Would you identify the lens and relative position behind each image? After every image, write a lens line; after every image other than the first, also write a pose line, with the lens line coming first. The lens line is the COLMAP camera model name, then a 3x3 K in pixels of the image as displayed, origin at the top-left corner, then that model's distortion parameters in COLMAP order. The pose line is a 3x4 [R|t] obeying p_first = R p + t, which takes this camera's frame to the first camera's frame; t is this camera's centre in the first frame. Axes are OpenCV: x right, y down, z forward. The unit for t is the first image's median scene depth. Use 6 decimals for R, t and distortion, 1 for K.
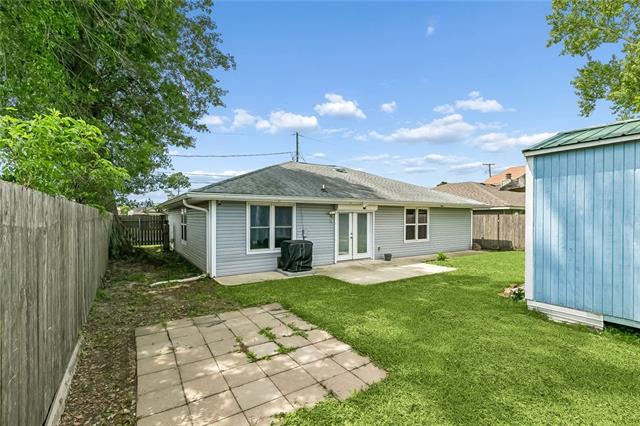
lens RADIAL K [[293.2, 0, 319.9], [0, 293.2, 215.3], [0, 0, 1]] dist [0.000034, 0.000269]
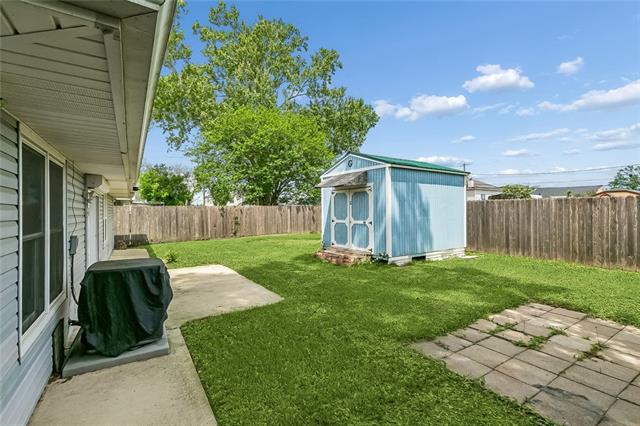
lens RADIAL K [[293.2, 0, 320.2], [0, 293.2, 211.5], [0, 0, 1]] dist [0.000034, 0.000269]
pose [[0.002516, -0.006656, 0.999975, -0.914912], [0.001955, 0.999976, 0.006651, 0.034873], [-0.999995, 0.001938, 0.002529, 1.479194]]
